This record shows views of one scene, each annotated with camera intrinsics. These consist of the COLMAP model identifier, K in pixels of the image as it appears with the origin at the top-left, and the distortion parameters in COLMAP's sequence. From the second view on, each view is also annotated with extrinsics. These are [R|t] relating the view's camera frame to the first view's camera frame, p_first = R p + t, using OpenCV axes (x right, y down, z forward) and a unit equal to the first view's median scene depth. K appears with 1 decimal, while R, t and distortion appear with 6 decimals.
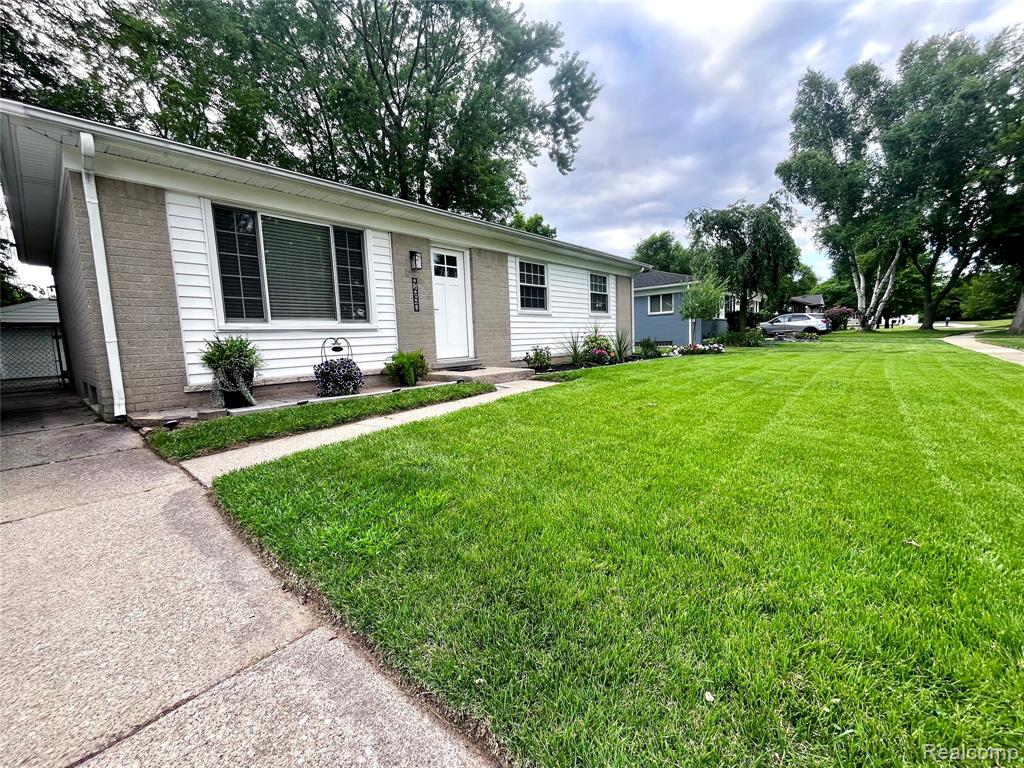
lens RADIAL K [[419.3, 0, 515.1], [0, 419.3, 387.0], [0, 0, 1]] dist [-0.002175, -0.000267]
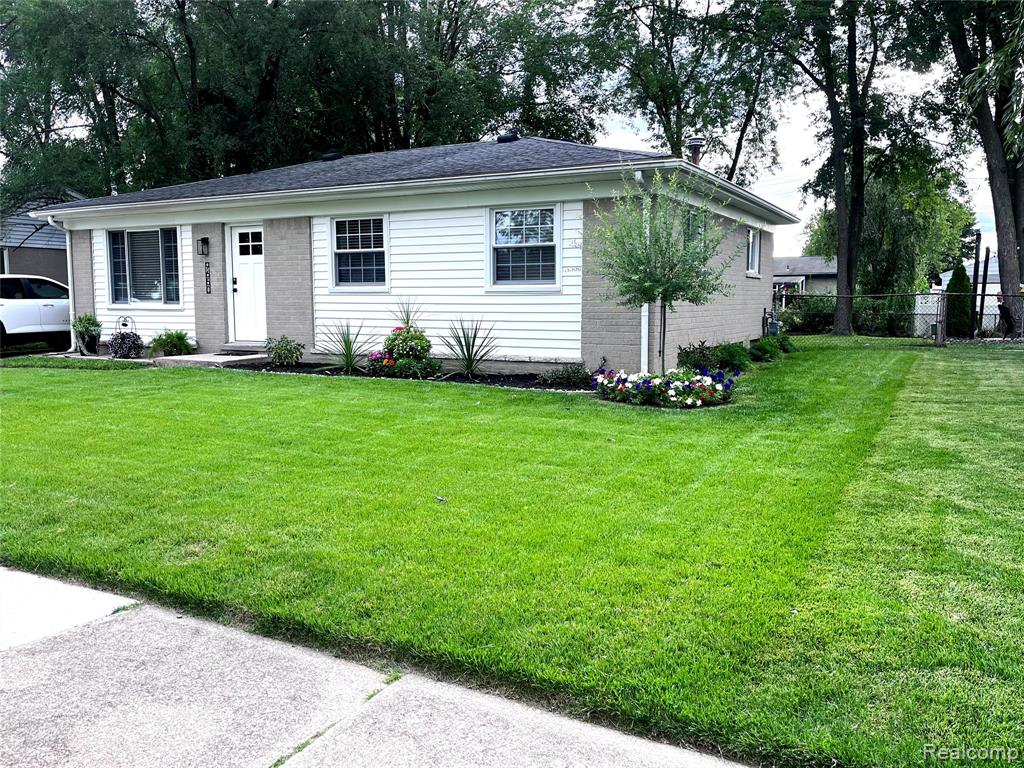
lens RADIAL K [[817.7, 0, 518.1], [0, 817.7, 388.3], [0, 0, 1]] dist [0.030509, -0.004787]
pose [[0.210218, 0.141693, -0.967332, 1.972845], [-0.120787, 0.985625, 0.118123, -0.283834], [0.970164, 0.092009, 0.224311, 1.316610]]
